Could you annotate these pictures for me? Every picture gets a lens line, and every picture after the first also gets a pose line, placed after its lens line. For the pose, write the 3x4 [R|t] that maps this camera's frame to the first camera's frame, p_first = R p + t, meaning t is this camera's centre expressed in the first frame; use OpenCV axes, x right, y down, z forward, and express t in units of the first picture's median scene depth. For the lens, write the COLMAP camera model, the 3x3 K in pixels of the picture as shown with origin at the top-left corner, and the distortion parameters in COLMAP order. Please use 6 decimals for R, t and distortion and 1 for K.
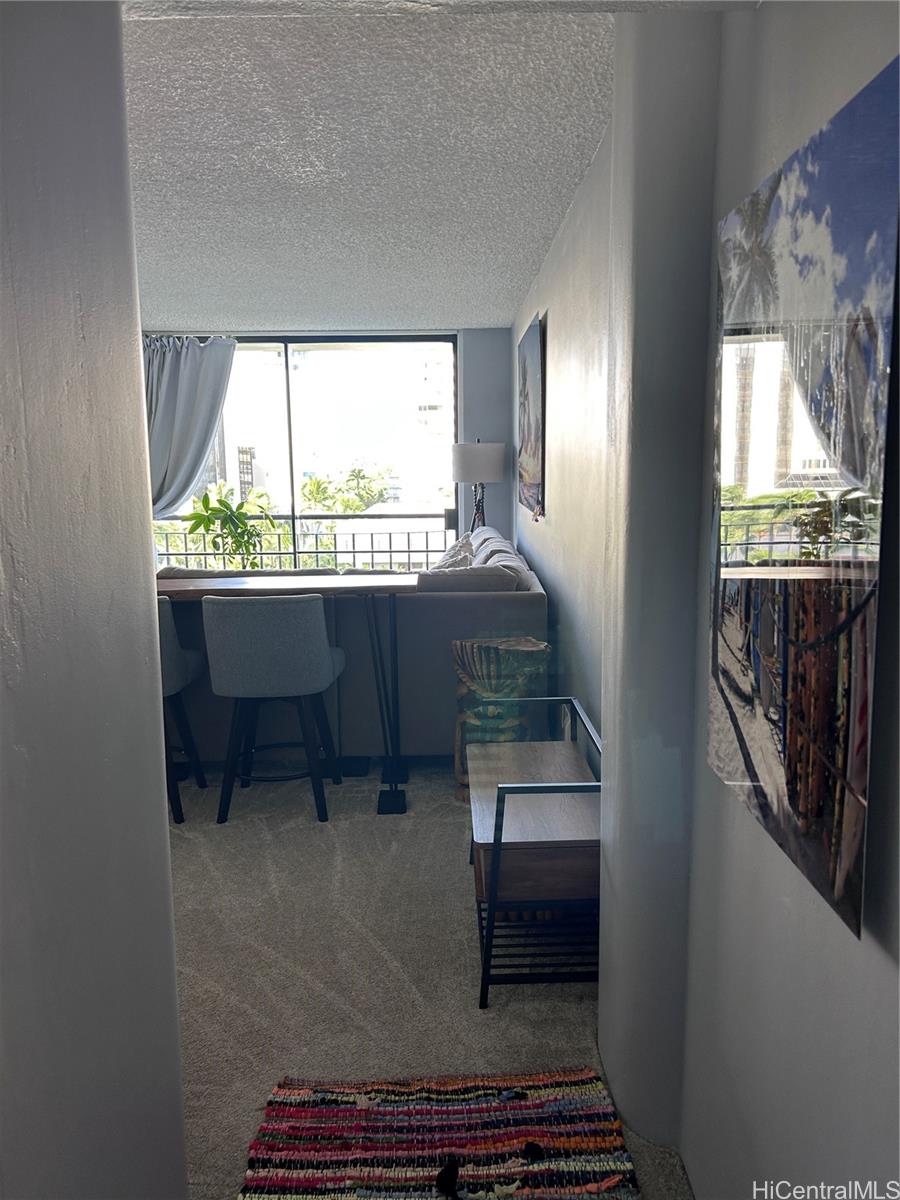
lens RADIAL K [[901.7, 0, 453.7], [0, 901.7, 605.0], [0, 0, 1]] dist [0.062495, -0.063934]
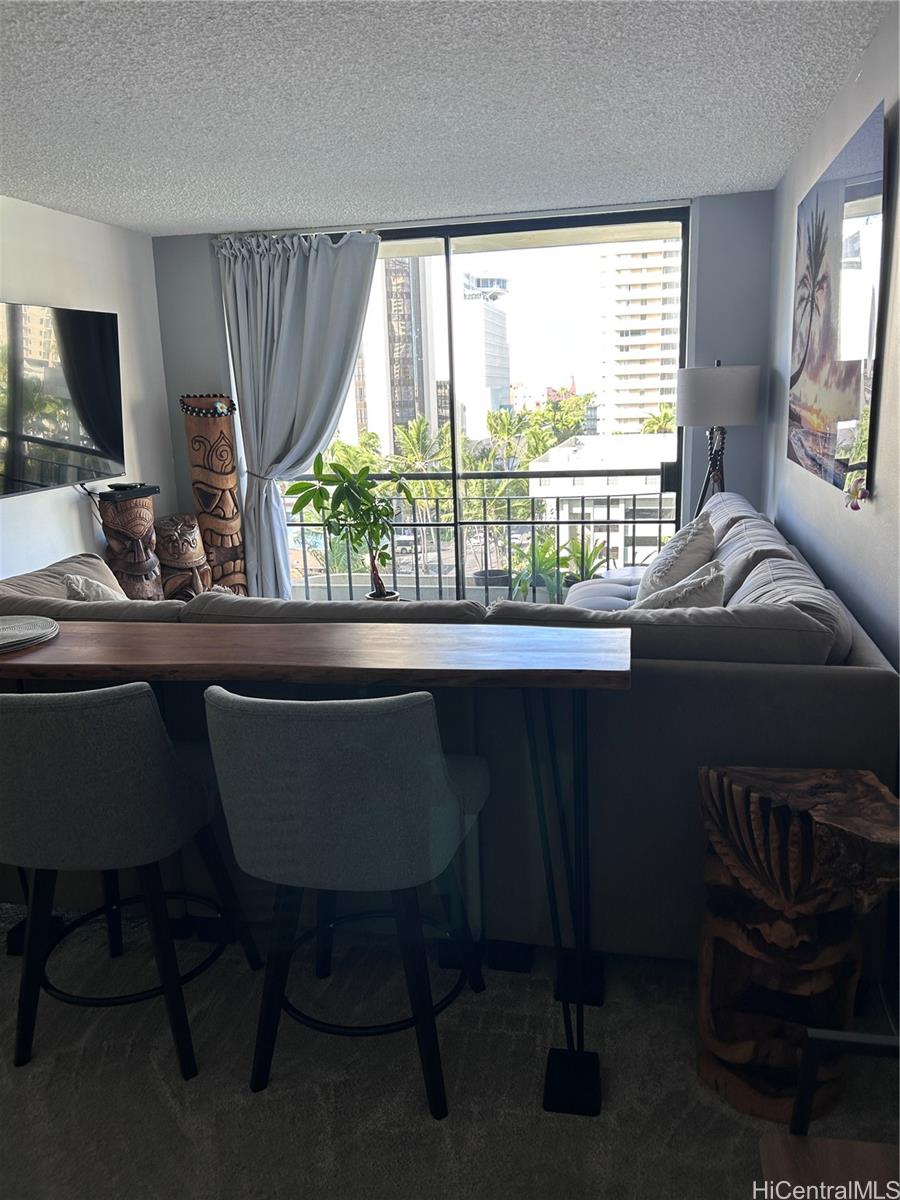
lens RADIAL K [[901.7, 0, 453.7], [0, 901.7, 605.0], [0, 0, 1]] dist [0.062495, -0.063934]
pose [[0.977056, 0.025778, -0.211415, -0.019937], [-0.010212, 0.997177, 0.074393, -0.055820], [0.212736, -0.070528, 0.974561, 0.313902]]
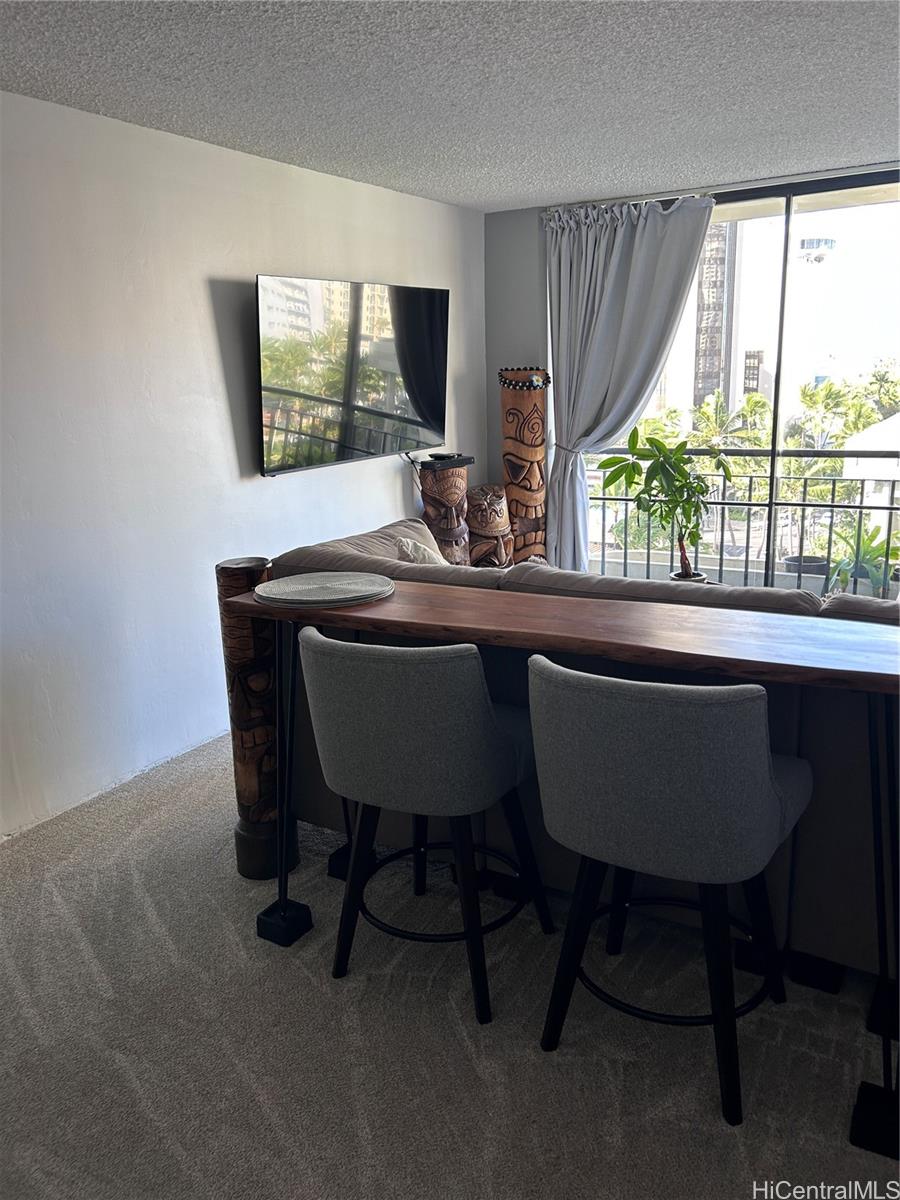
lens RADIAL K [[901.7, 0, 453.7], [0, 901.7, 605.0], [0, 0, 1]] dist [0.062495, -0.063934]
pose [[0.862601, 0.108657, -0.494079, -0.035482], [-0.059566, 0.991683, 0.114095, -0.056266], [0.502366, -0.068988, 0.861898, 0.310132]]
